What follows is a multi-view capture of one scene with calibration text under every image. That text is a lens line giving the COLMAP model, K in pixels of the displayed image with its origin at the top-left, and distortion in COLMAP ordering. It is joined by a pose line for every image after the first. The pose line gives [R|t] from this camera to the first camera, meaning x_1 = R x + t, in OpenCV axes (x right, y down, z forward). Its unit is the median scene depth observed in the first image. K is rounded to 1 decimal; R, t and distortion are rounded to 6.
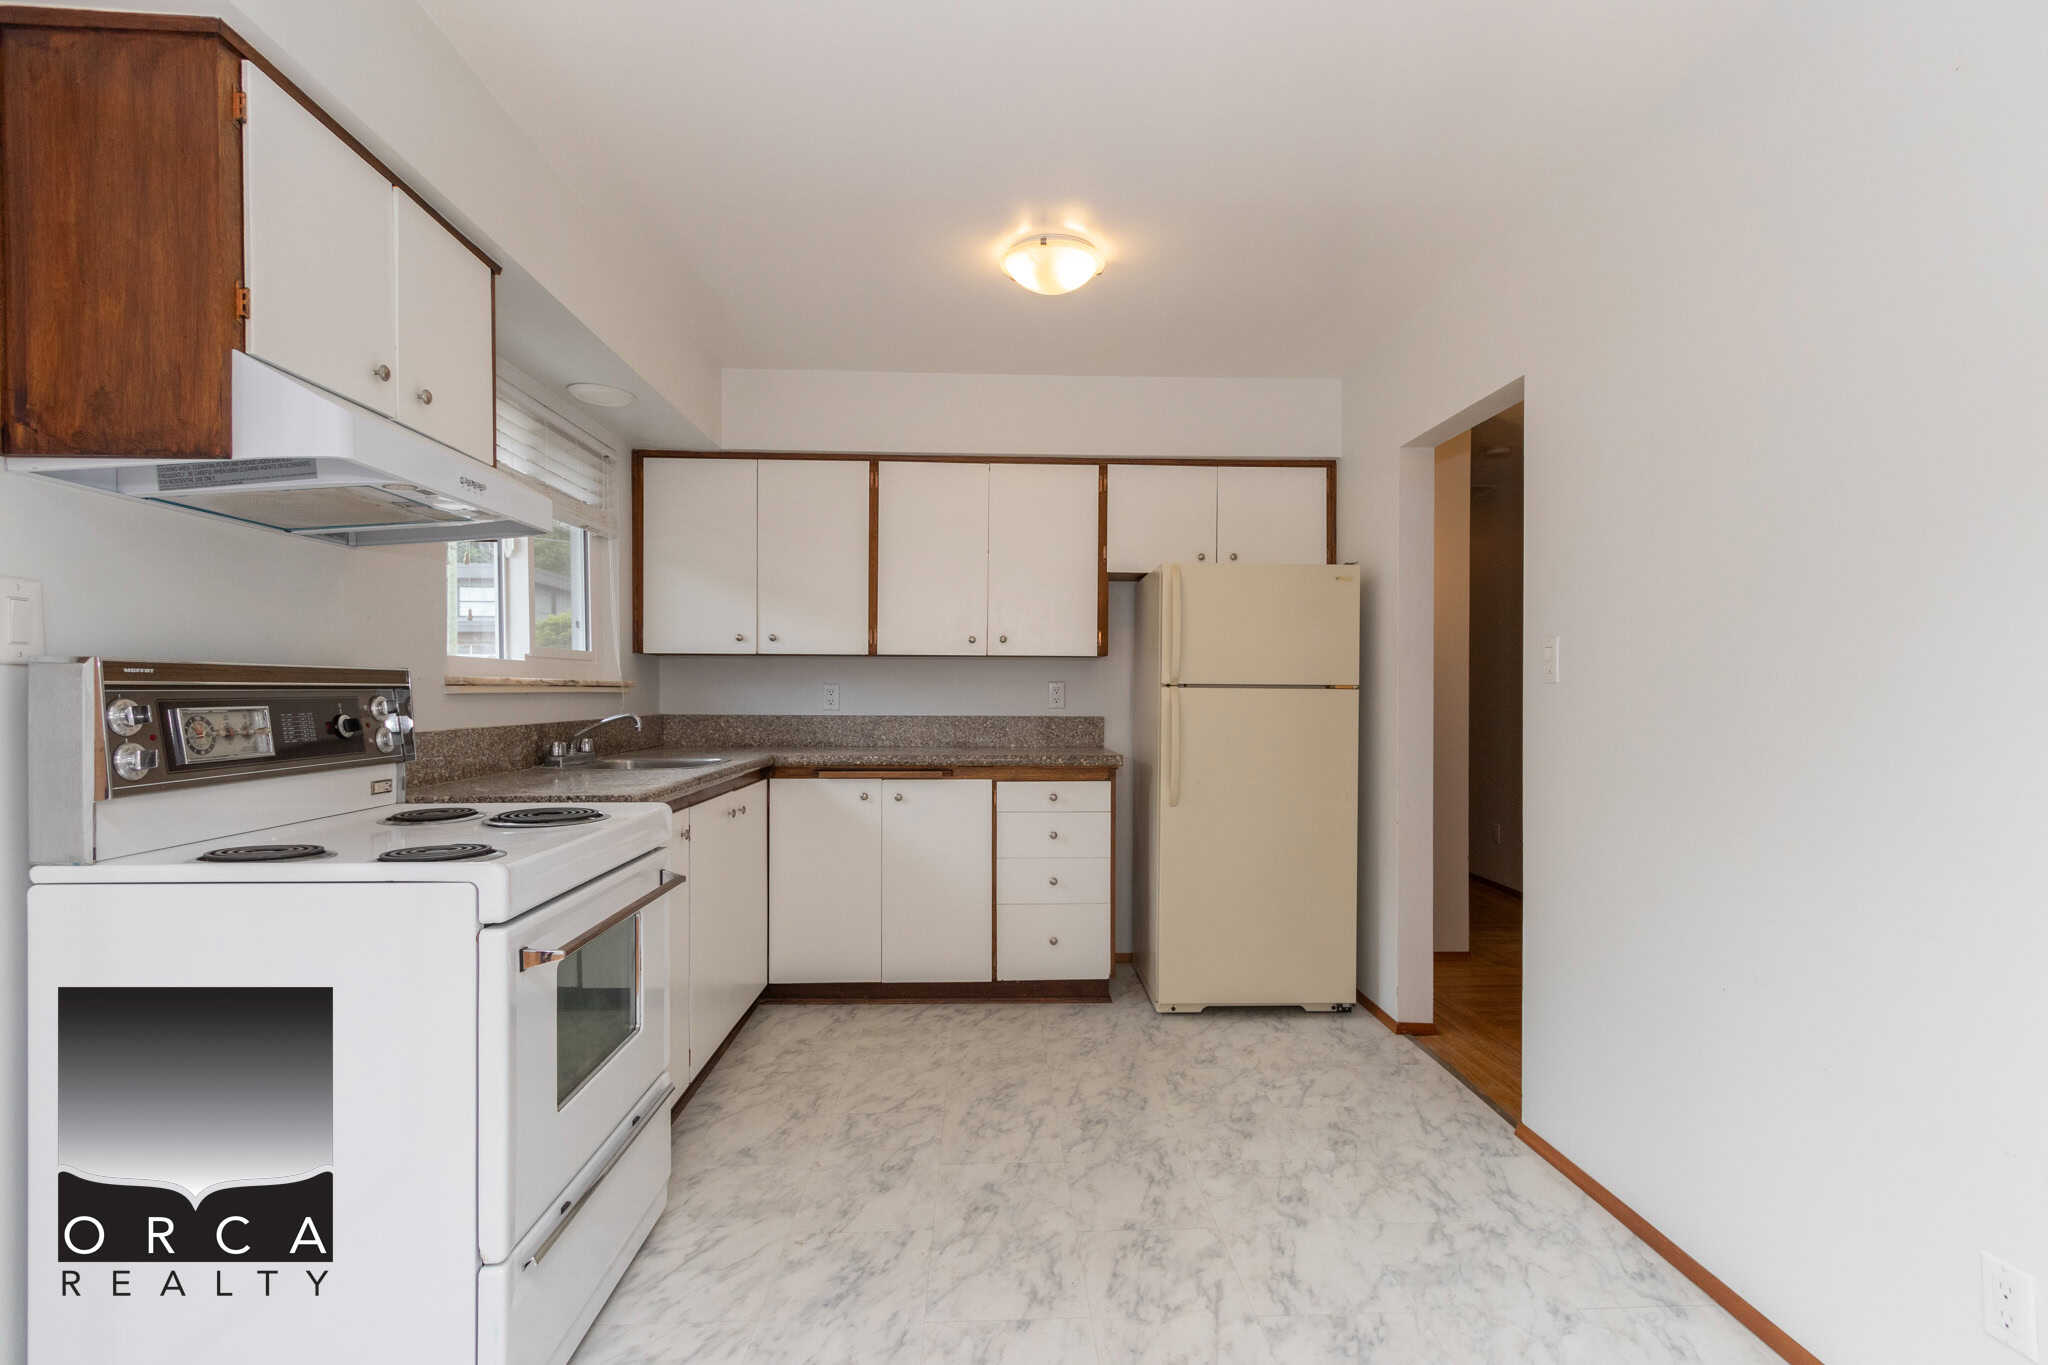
lens RADIAL K [[938.9, 0, 1037.6], [0, 938.9, 693.8], [0, 0, 1]] dist [0.003189, -0.000052]
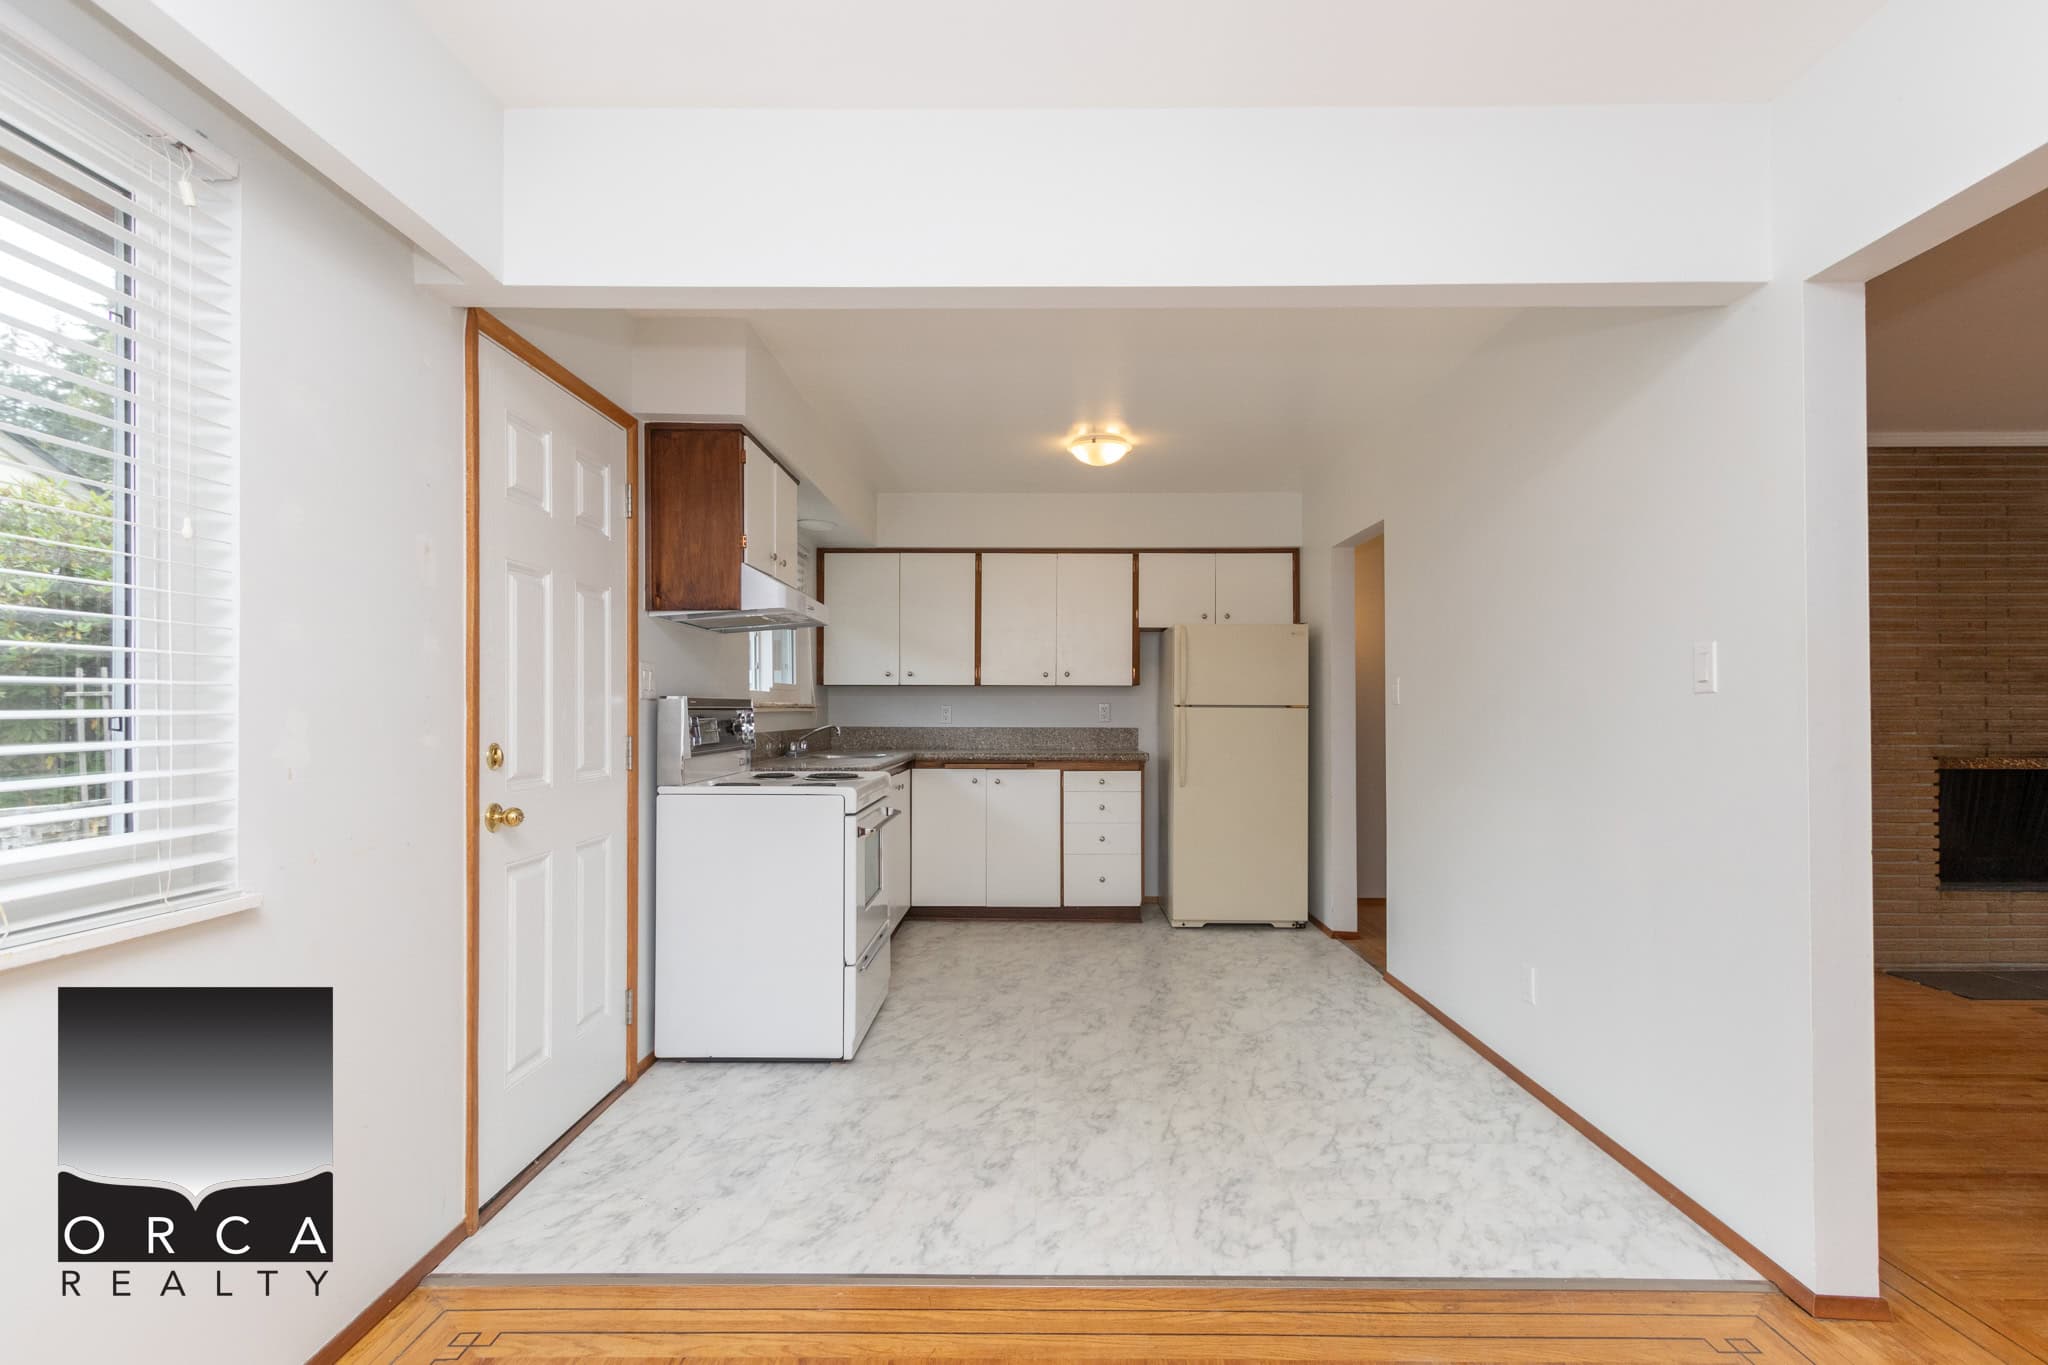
lens RADIAL K [[938.9, 0, 1037.6], [0, 938.9, 693.8], [0, 0, 1]] dist [0.003189, -0.000052]
pose [[0.998481, -0.003170, -0.054997, -0.002454], [0.002074, 0.999798, -0.019967, 0.001125], [0.055049, 0.019823, 0.998287, -0.501405]]
